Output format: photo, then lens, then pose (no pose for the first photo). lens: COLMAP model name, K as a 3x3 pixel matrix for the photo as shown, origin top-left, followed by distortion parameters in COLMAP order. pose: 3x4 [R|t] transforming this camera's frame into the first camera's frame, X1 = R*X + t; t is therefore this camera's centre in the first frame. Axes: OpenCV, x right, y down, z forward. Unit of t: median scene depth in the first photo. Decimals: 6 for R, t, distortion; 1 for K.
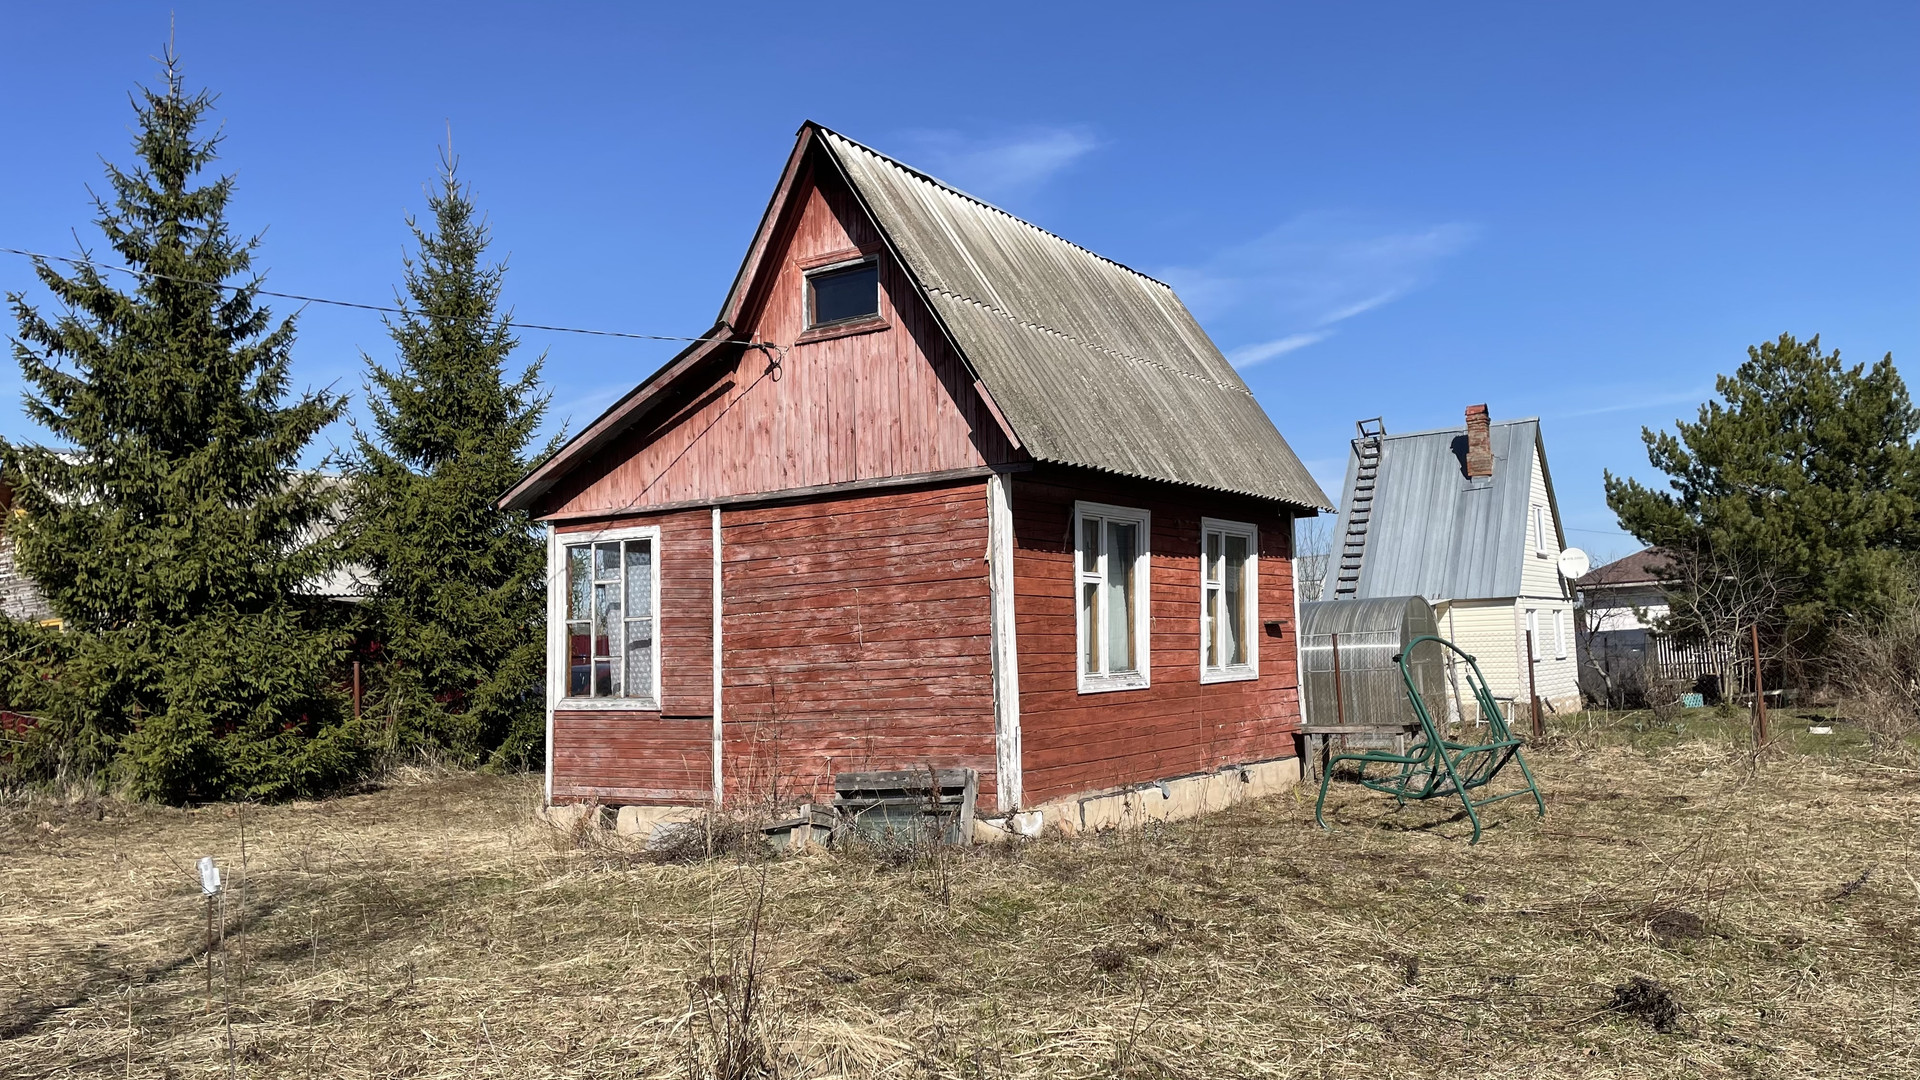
lens RADIAL K [[1417.8, 0, 942.5], [0, 1417.8, 532.7], [0, 0, 1]] dist [0.056223, -0.075158]
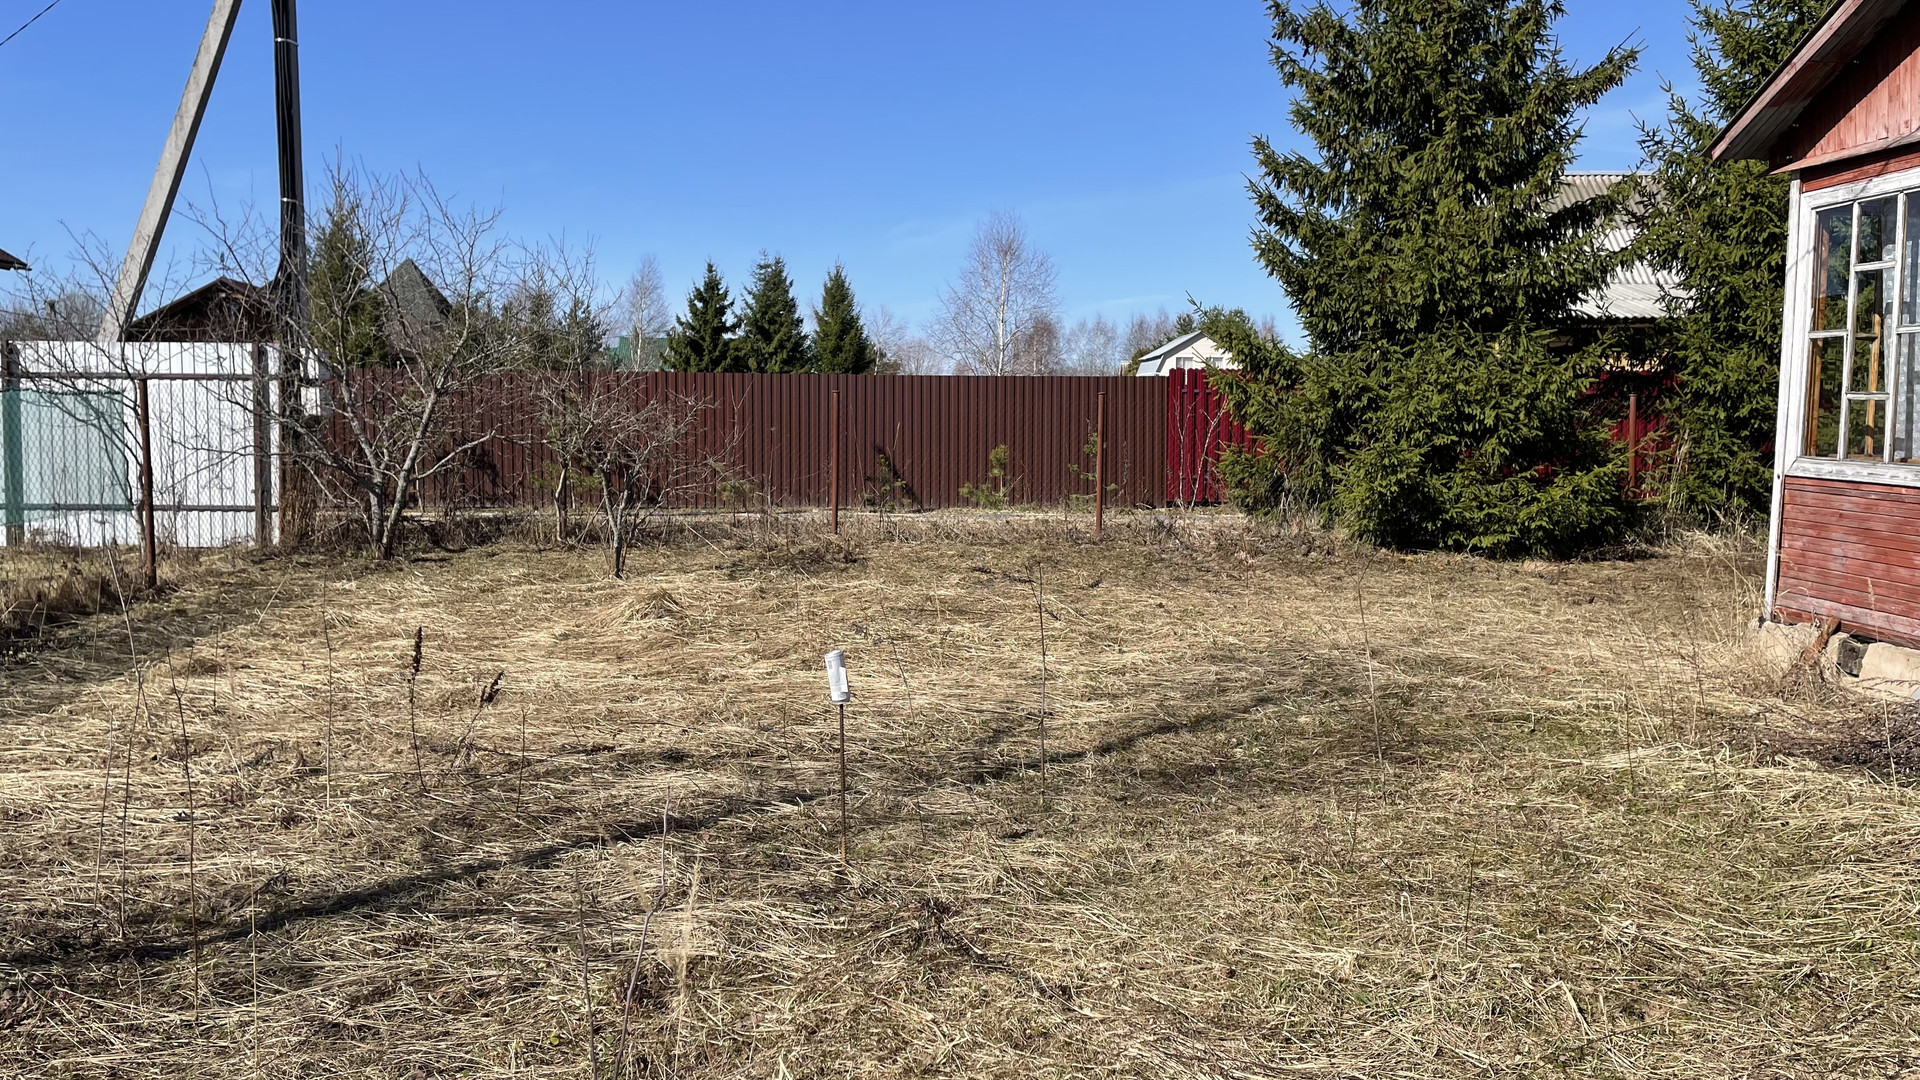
lens RADIAL K [[1417.8, 0, 965.5], [0, 1417.8, 520.1], [0, 0, 1]] dist [0.056223, -0.075158]
pose [[0.571690, 0.098640, -0.814518, 0.035192], [0.045457, 0.987414, 0.151484, 0.025128], [0.819209, -0.123628, 0.560011, 0.277785]]
